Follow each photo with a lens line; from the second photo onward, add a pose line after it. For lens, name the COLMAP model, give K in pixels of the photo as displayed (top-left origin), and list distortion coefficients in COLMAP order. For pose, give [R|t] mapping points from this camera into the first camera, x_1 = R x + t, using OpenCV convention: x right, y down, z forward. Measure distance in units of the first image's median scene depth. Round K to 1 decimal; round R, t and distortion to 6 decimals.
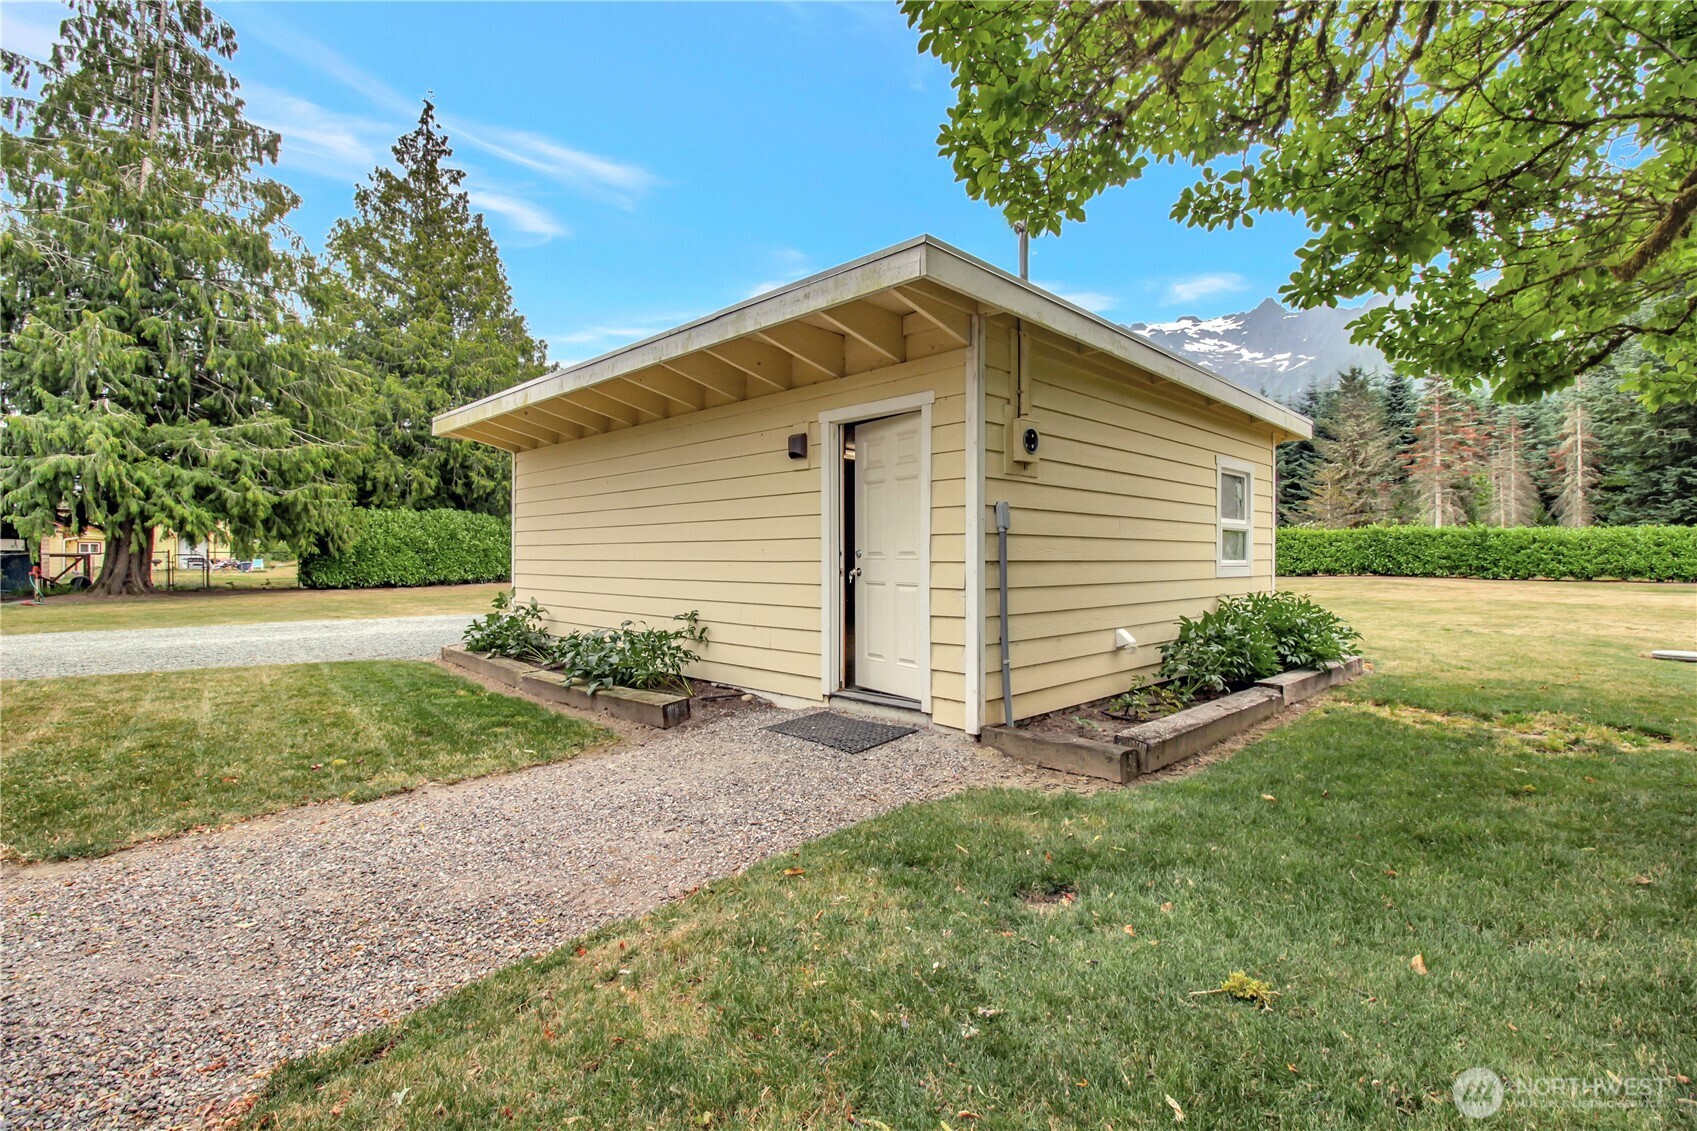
lens RADIAL K [[787.5, 0, 849.9], [0, 787.5, 564.9], [0, 0, 1]] dist [-0.009363, -0.002758]
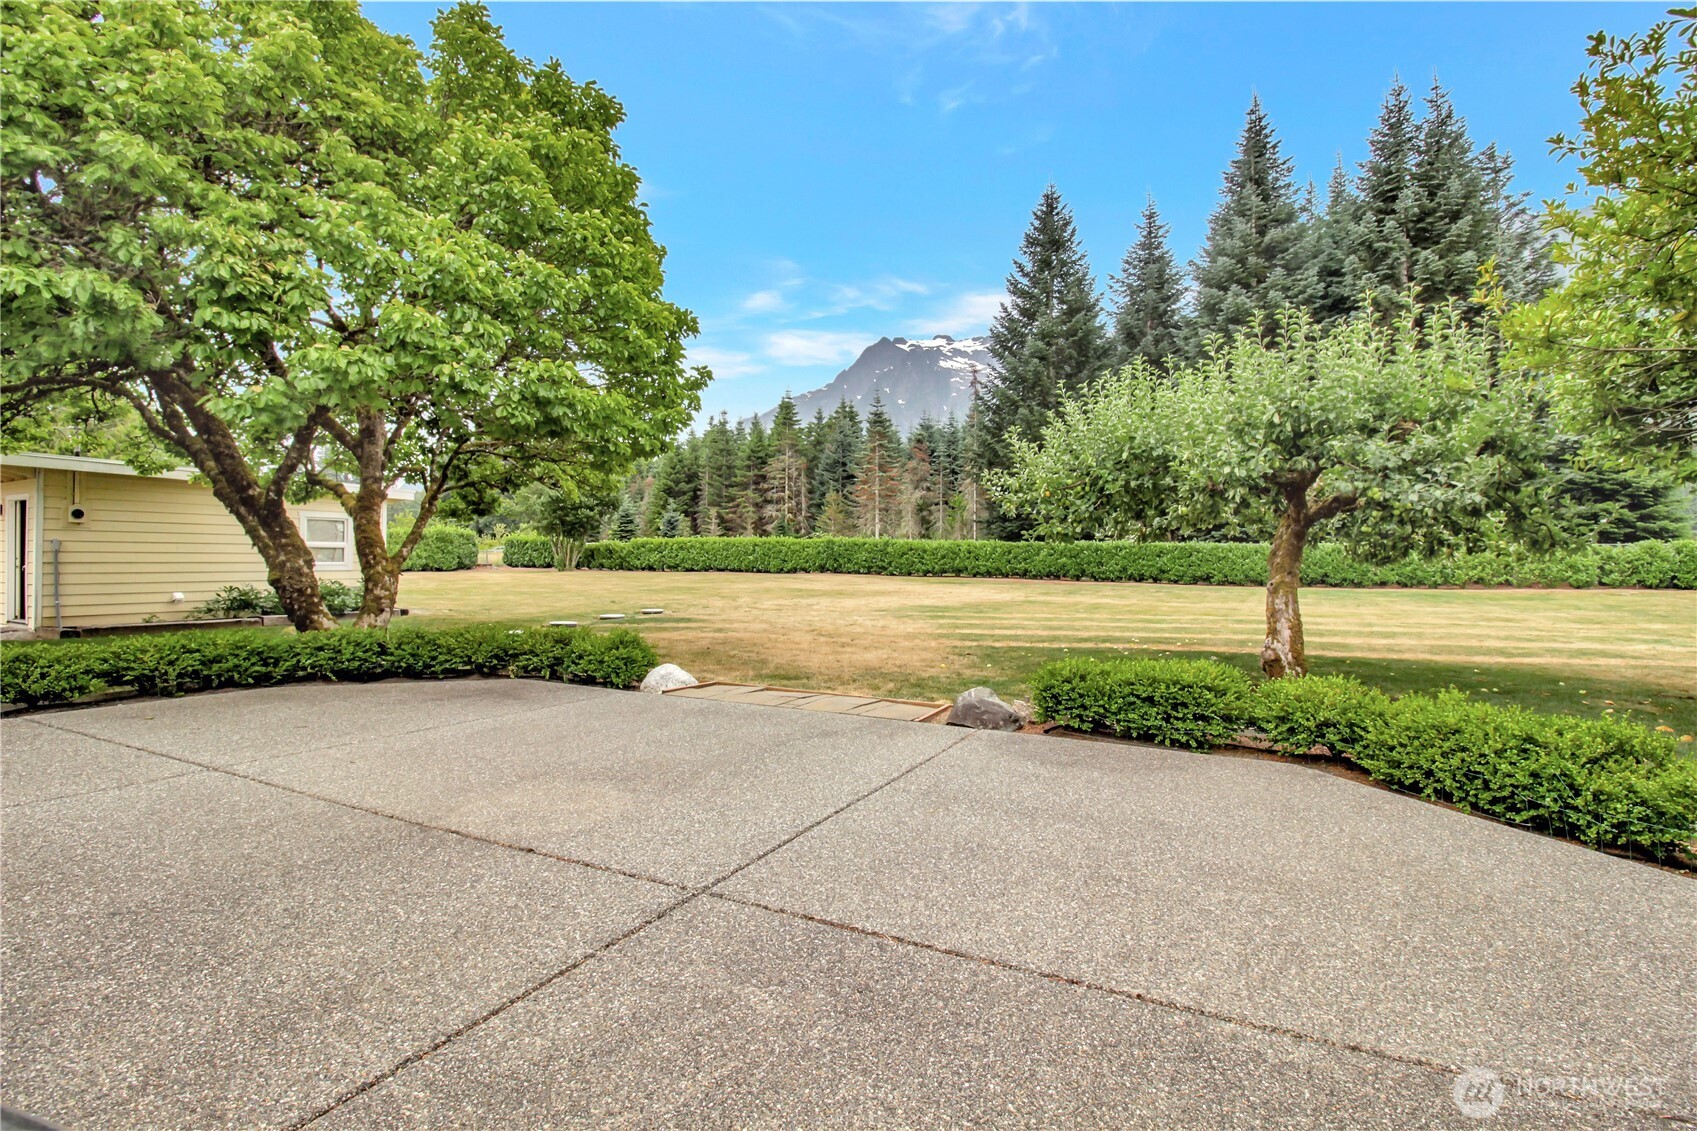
lens RADIAL K [[787.5, 0, 845.5], [0, 787.5, 560.3], [0, 0, 1]] dist [-0.009363, -0.002758]
pose [[0.961506, 0.004919, 0.274739, 0.316062], [-0.003635, 0.999980, -0.005182, -0.001428], [-0.274759, 0.003984, 0.961505, -0.342364]]
